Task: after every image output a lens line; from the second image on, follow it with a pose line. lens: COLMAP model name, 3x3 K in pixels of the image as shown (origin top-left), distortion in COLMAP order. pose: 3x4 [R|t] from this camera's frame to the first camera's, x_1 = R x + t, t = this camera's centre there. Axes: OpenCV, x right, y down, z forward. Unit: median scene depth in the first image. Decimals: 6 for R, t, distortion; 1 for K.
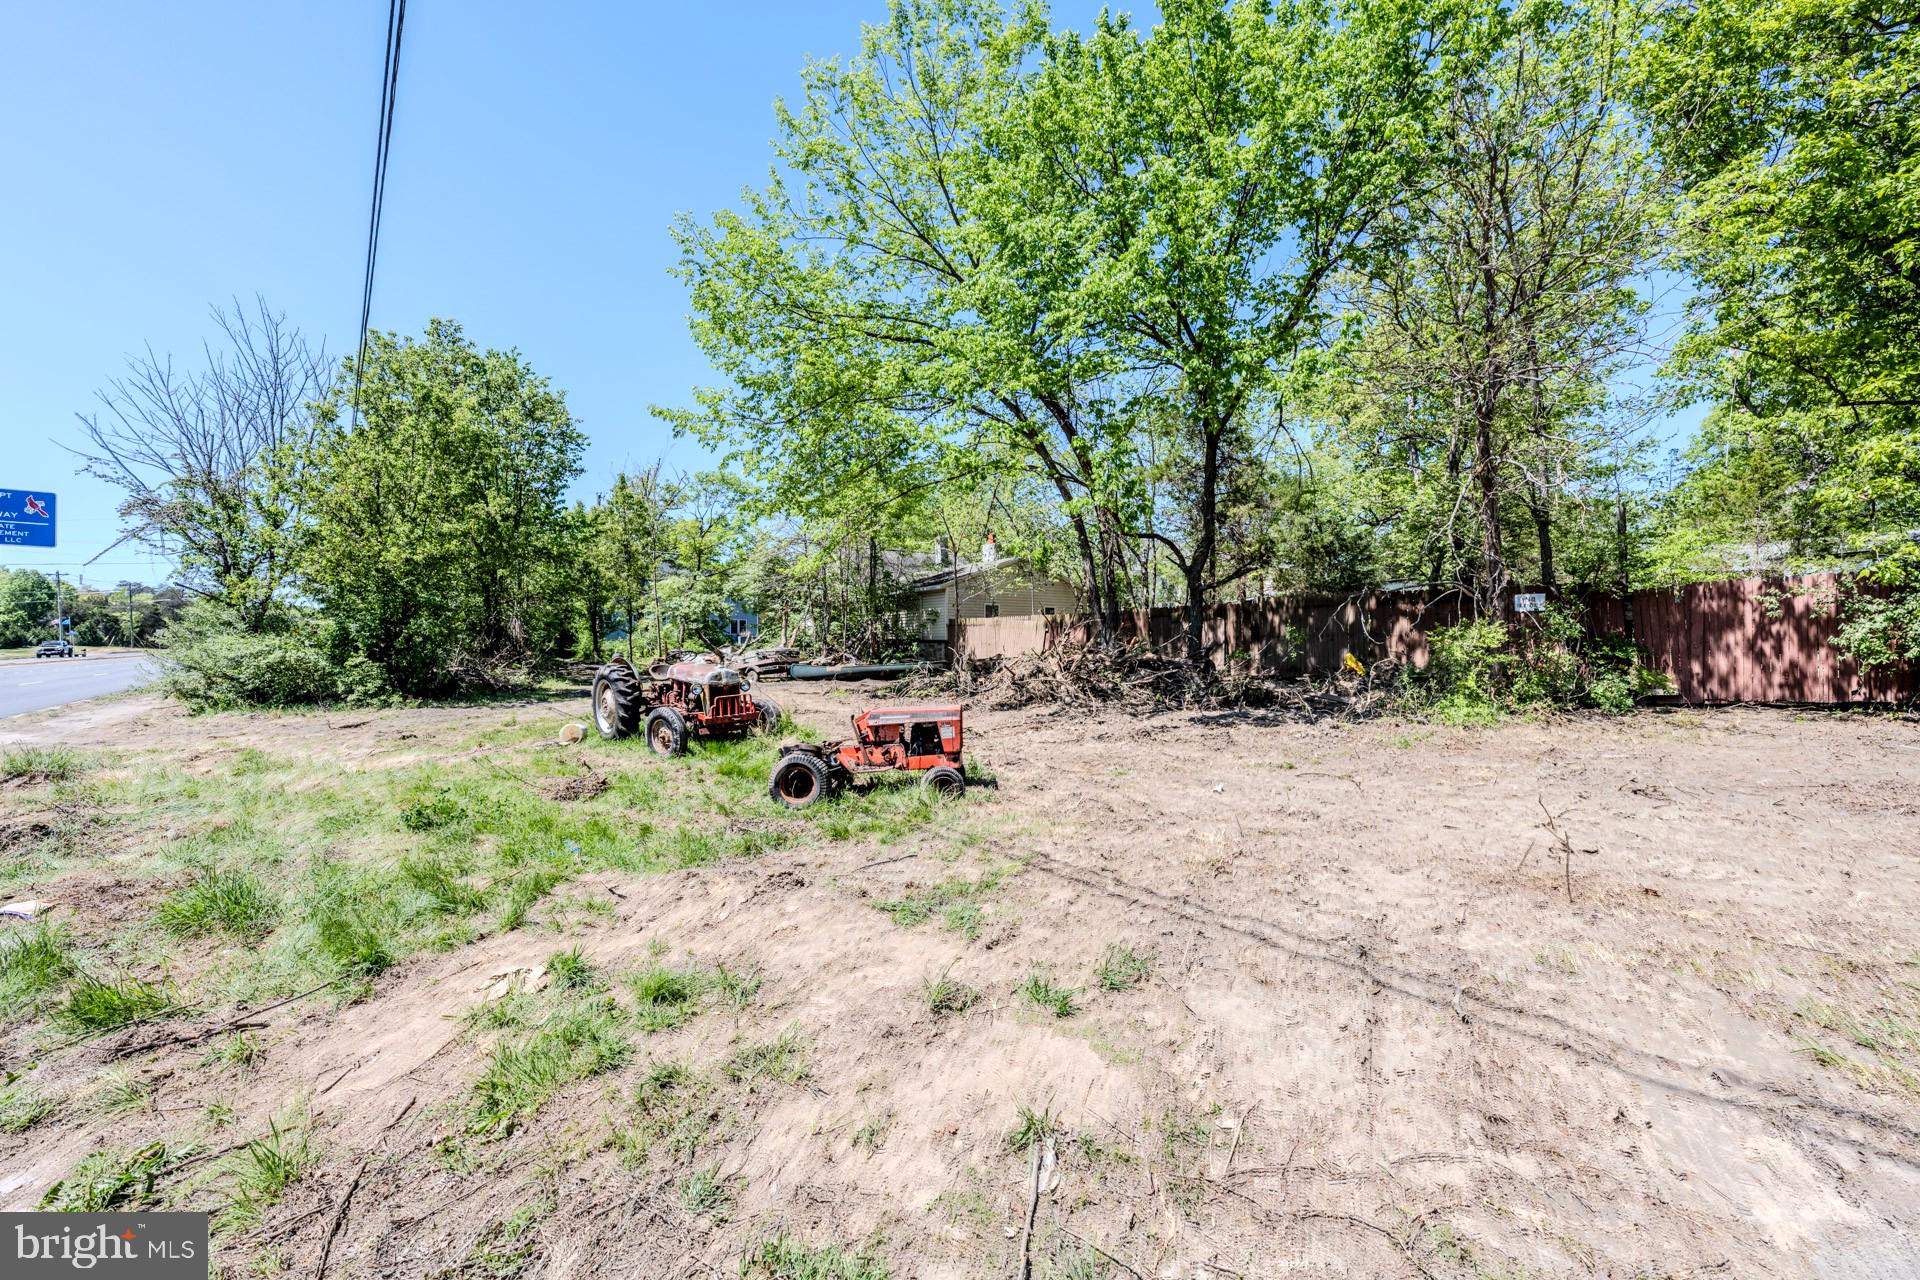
lens RADIAL K [[785.4, 0, 960.0], [0, 785.4, 640.0], [0, 0, 1]] dist [-0.000056, 0.002619]
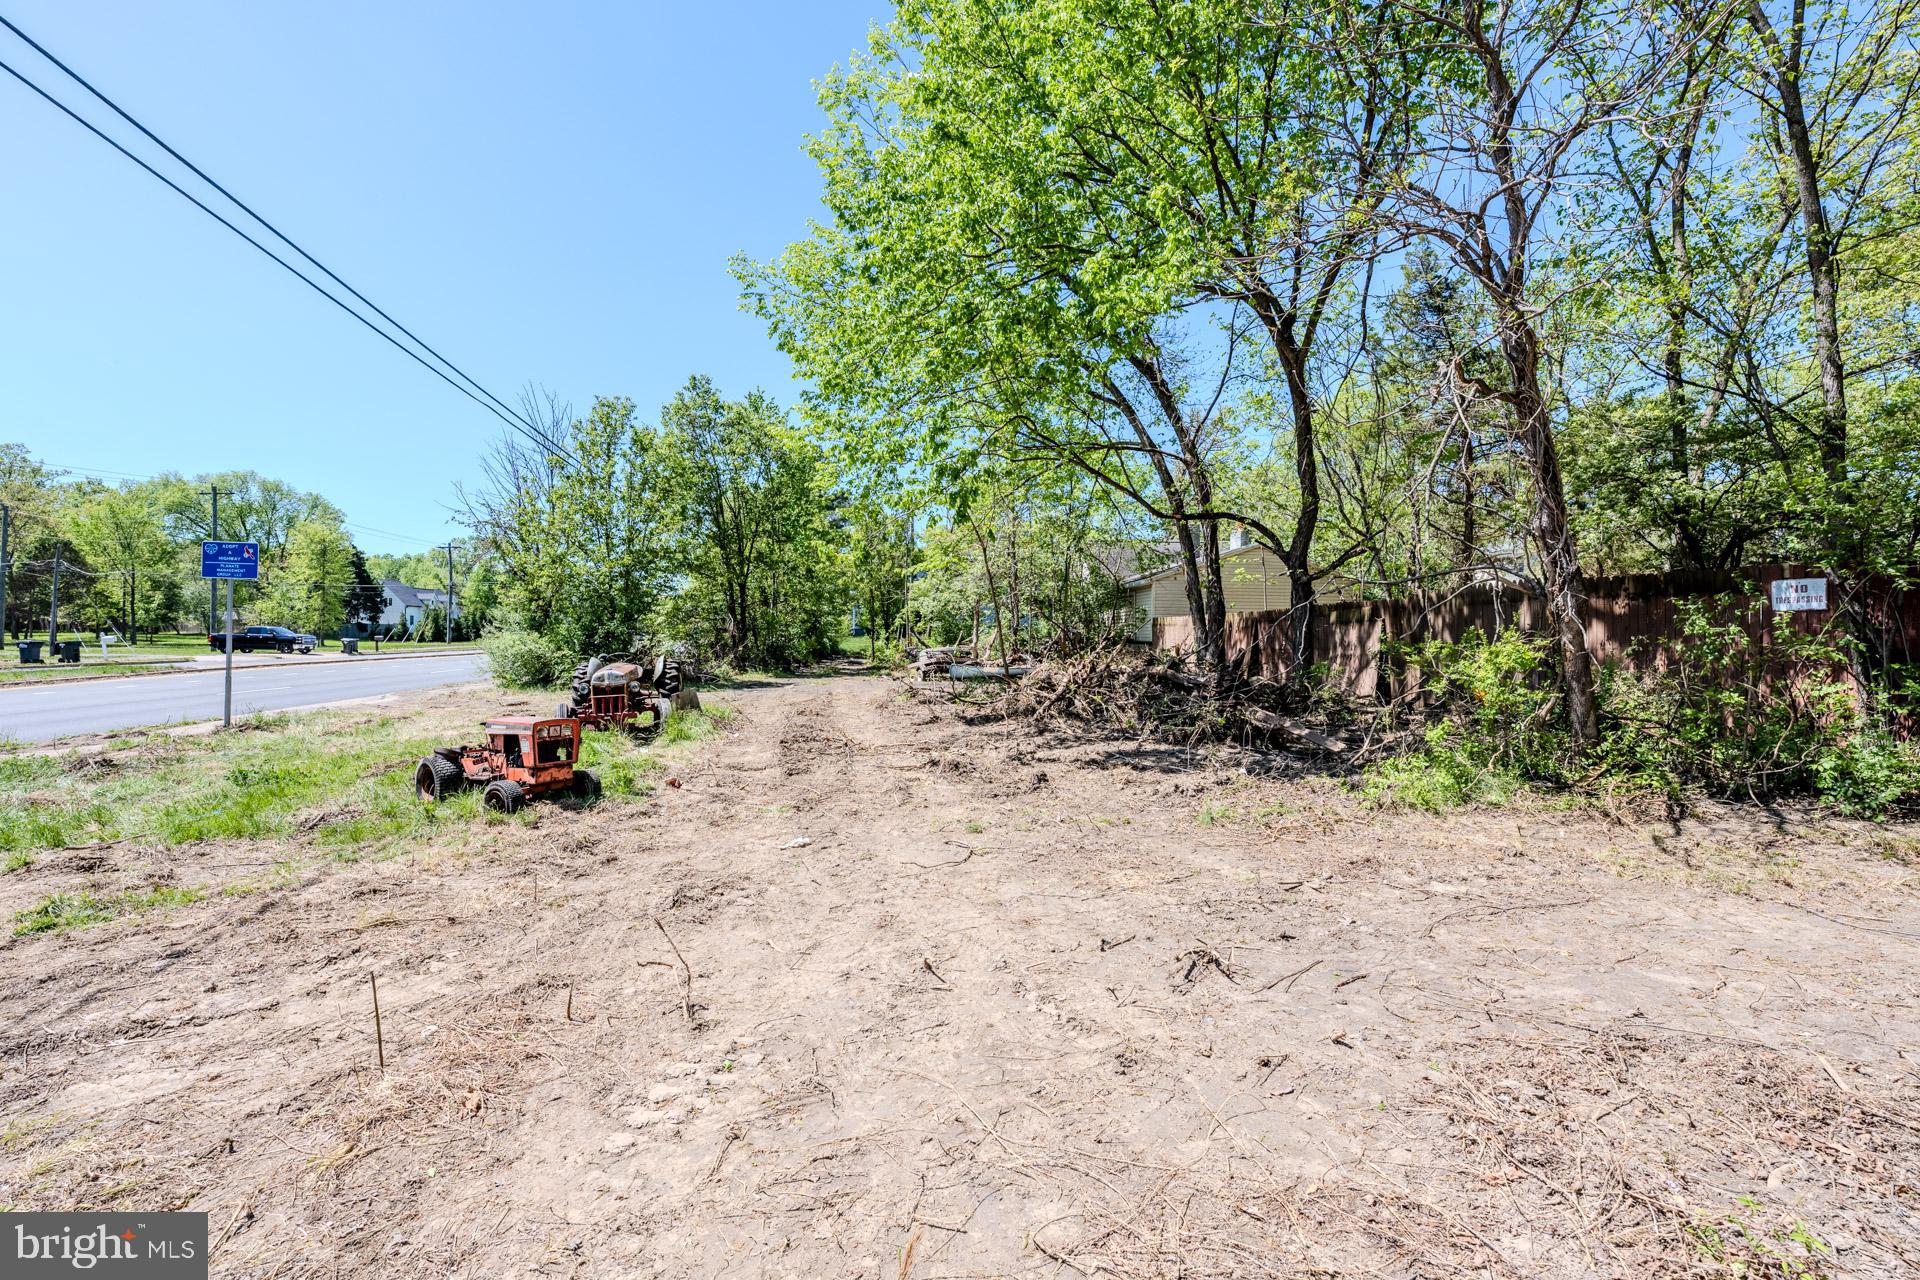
lens RADIAL K [[785.4, 0, 960.0], [0, 785.4, 640.0], [0, 0, 1]] dist [-0.000056, 0.002619]
pose [[0.865408, 0.012917, -0.500901, 0.318688], [-0.009452, 0.999911, 0.009456, -0.010184], [0.500978, -0.003449, 0.865453, 0.143029]]
